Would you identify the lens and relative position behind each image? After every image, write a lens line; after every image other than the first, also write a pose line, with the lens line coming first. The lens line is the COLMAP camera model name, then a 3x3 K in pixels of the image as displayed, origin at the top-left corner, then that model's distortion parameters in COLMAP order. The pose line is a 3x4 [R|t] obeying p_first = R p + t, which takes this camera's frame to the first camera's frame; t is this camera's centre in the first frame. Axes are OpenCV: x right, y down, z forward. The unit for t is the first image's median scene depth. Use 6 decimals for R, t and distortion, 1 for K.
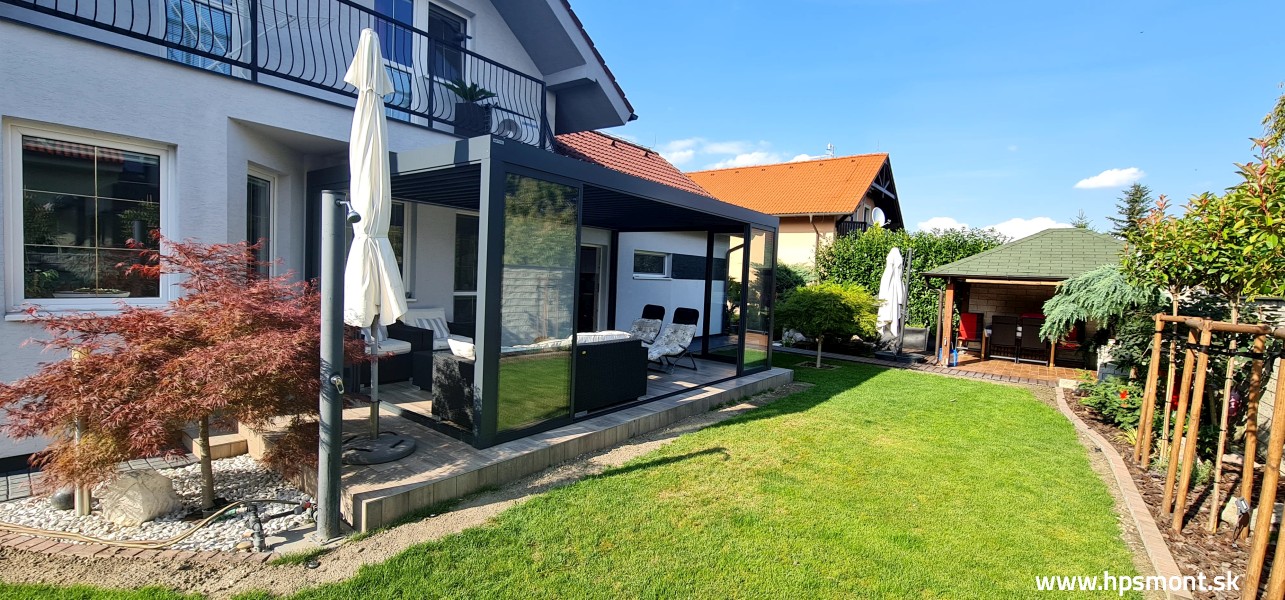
lens RADIAL K [[519.9, 0, 643.4], [0, 519.9, 304.4], [0, 0, 1]] dist [0.001162, 0.002047]
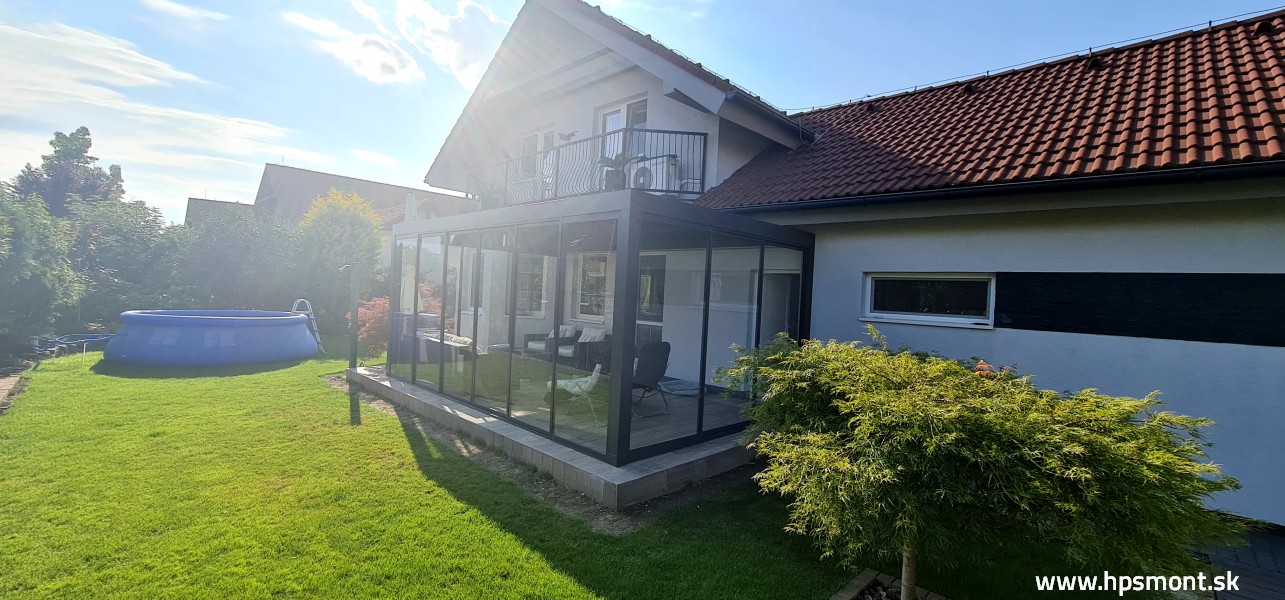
lens RADIAL K [[519.9, 0, 644.1], [0, 519.9, 305.2], [0, 0, 1]] dist [0.001162, 0.002047]
pose [[-0.114447, -0.033479, -0.992865, 1.385001], [-0.112673, 0.993420, -0.020510, -0.058574], [0.987019, 0.109522, -0.117466, 1.896751]]
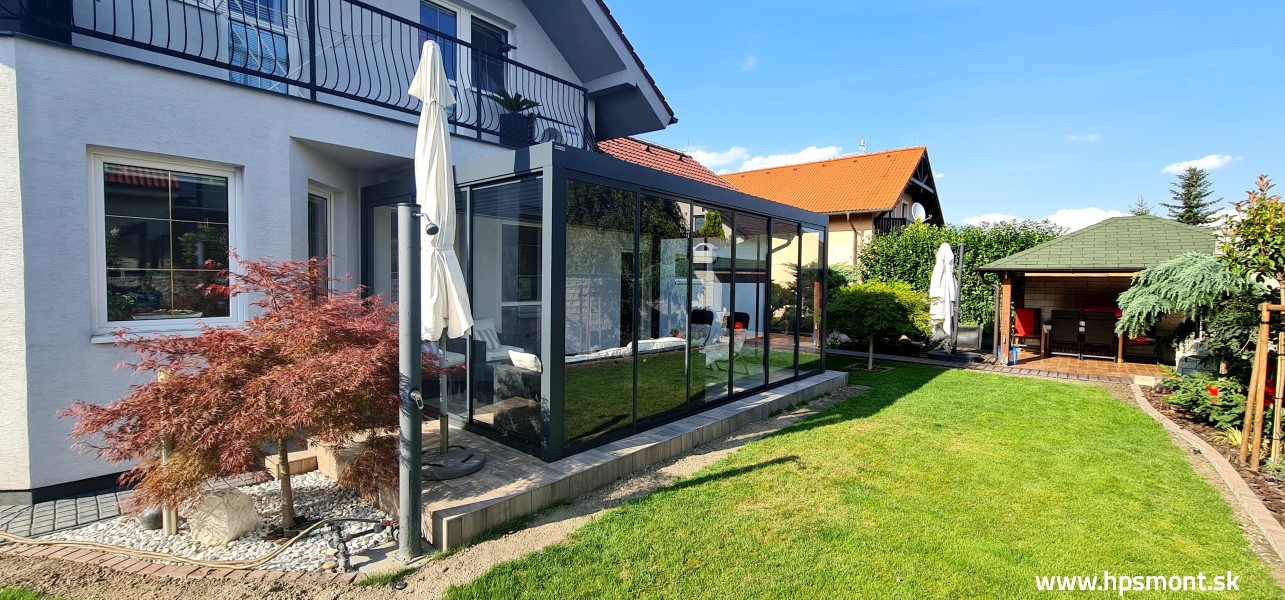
lens RADIAL K [[519.9, 0, 640.3], [0, 519.9, 303.6], [0, 0, 1]] dist [0.001162, 0.002047]
pose [[0.998404, -0.029989, -0.047864, -0.074667], [0.029400, 0.999484, -0.012976, -0.001666], [0.048229, 0.011548, 0.998770, 0.024202]]
